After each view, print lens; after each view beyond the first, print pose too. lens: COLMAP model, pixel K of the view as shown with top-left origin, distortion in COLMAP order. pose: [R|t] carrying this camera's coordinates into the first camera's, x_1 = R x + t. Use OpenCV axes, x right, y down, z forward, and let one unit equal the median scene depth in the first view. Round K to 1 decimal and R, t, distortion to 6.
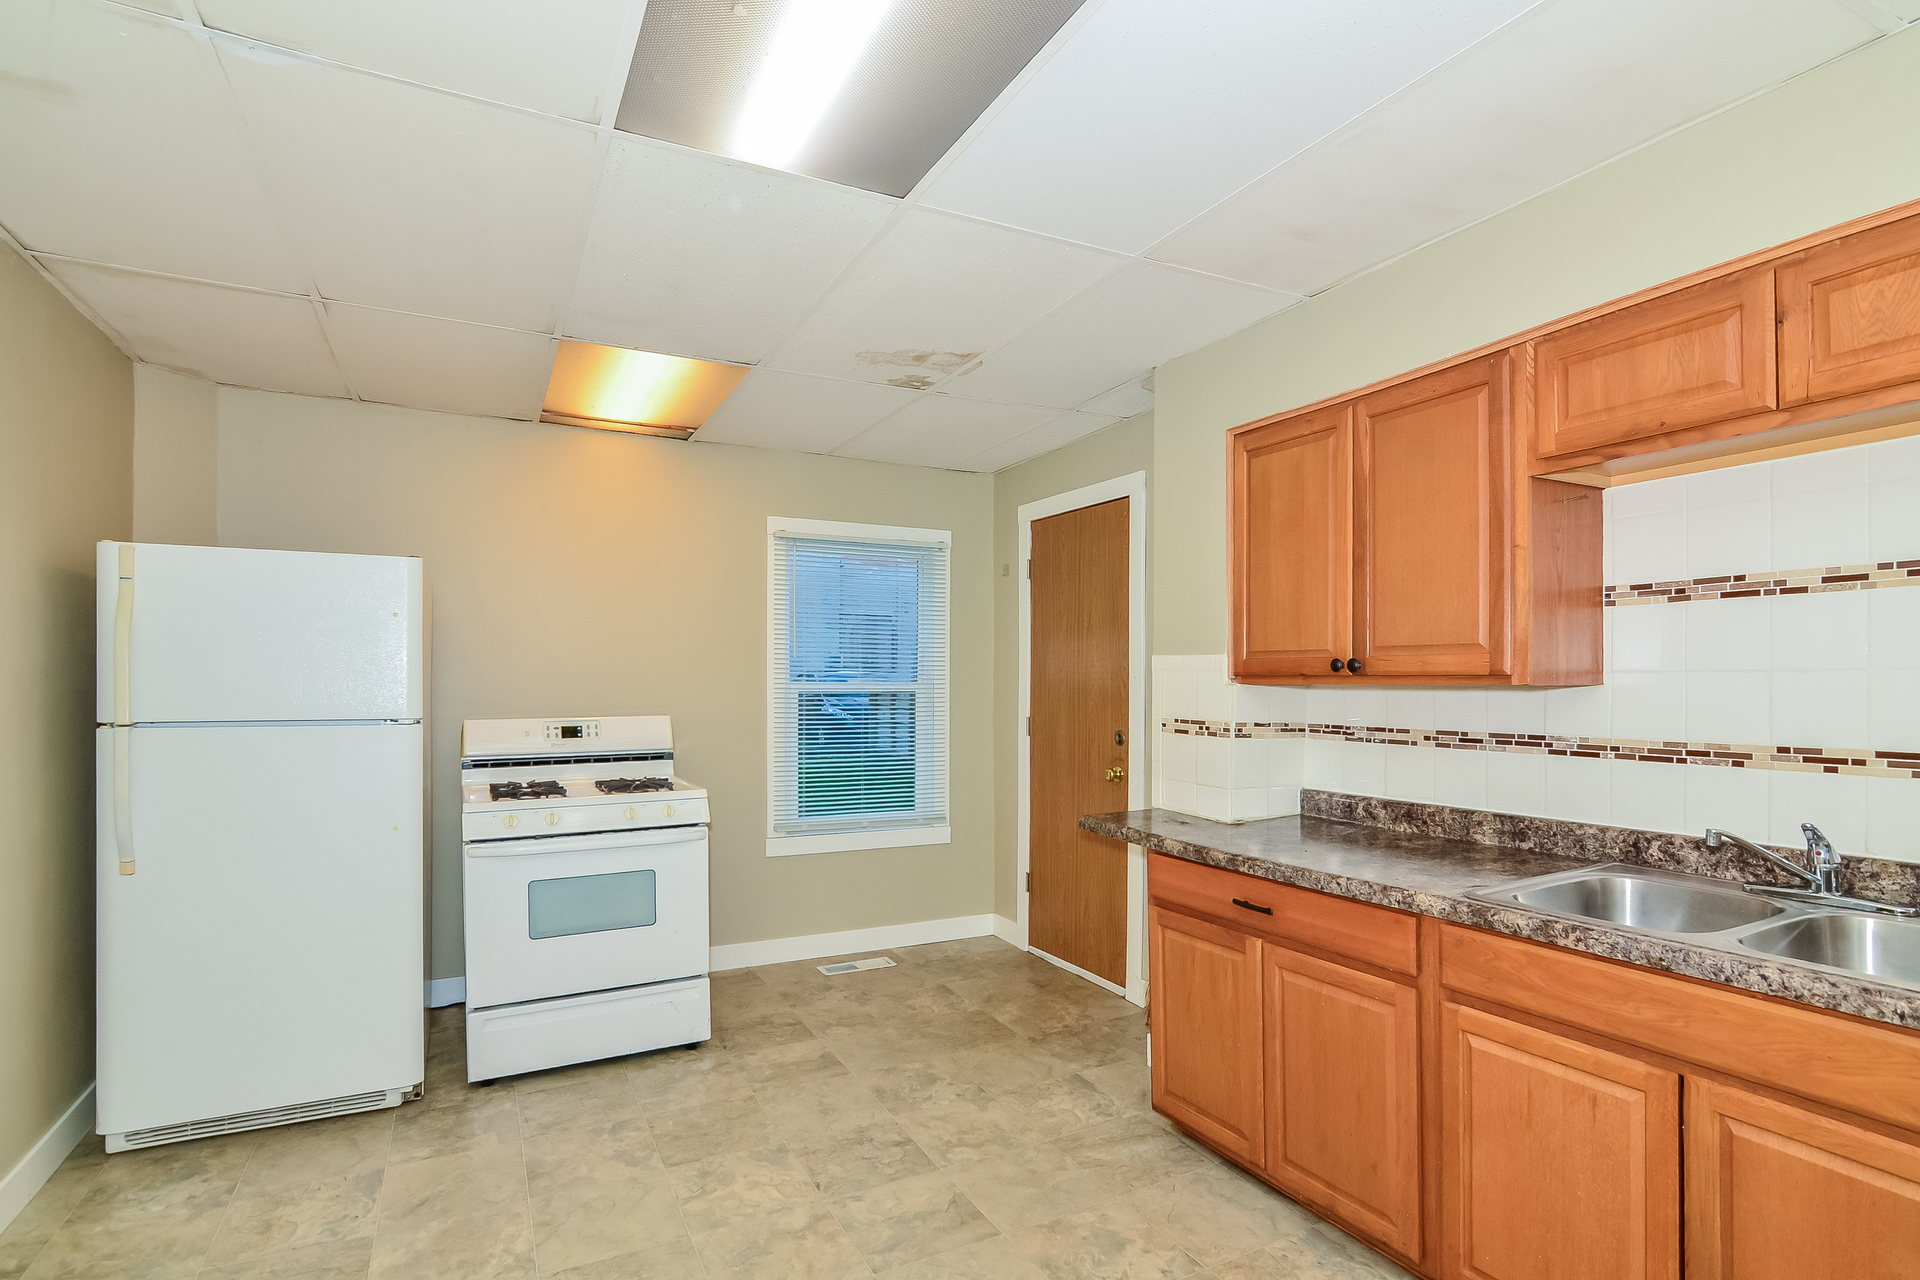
lens RADIAL K [[959.6, 0, 966.7], [0, 959.6, 683.7], [0, 0, 1]] dist [-0.030973, 0.012933]
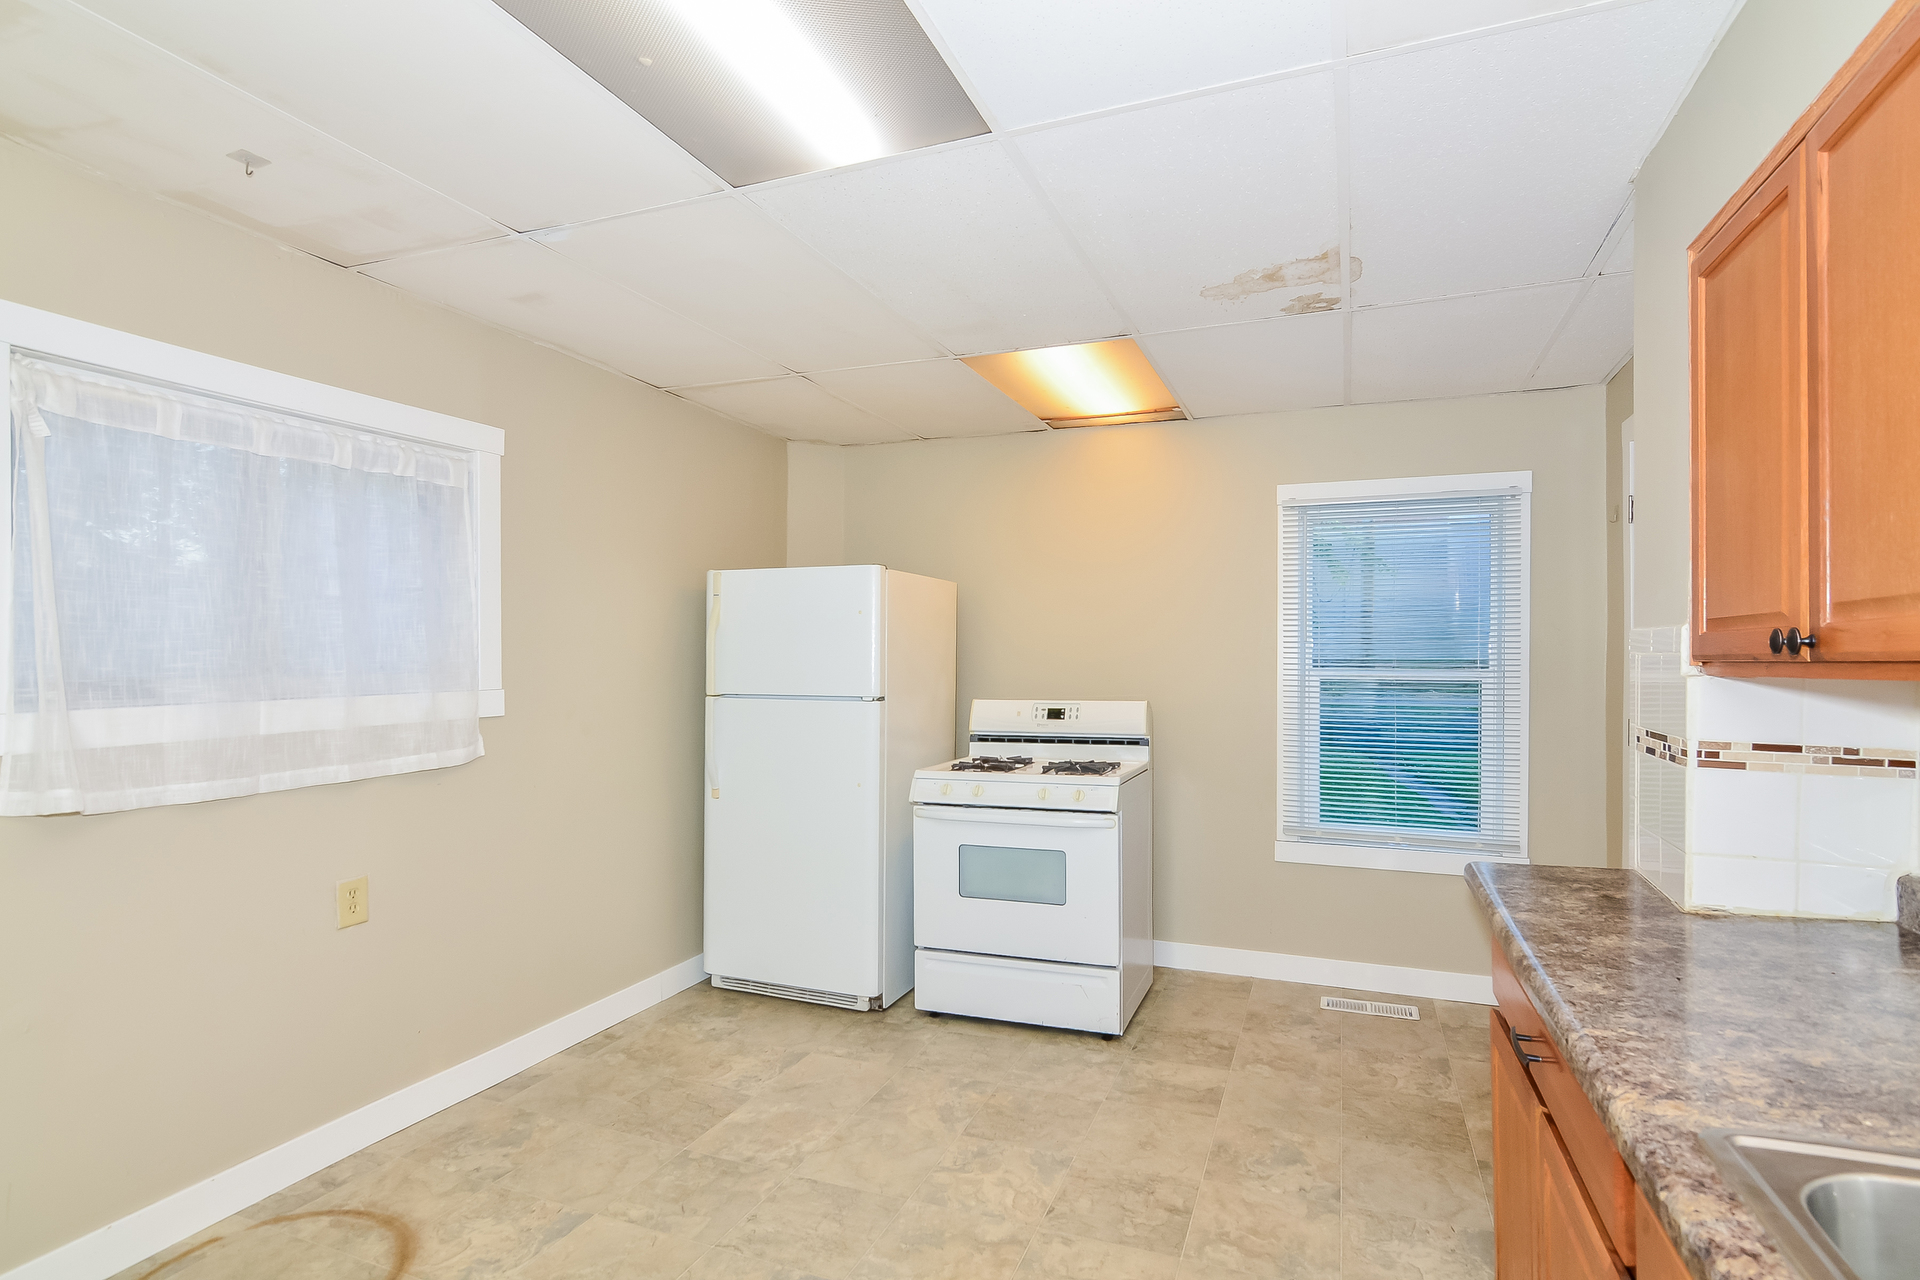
lens RADIAL K [[953.5, 0, 966.3], [0, 953.5, 660.5], [0, 0, 1]] dist [-0.020032, 0.000534]
pose [[0.660176, -0.001190, -0.751110, 0.379794], [-0.005146, 0.999968, -0.006107, -0.002701], [0.751094, 0.007897, 0.660148, 0.254969]]
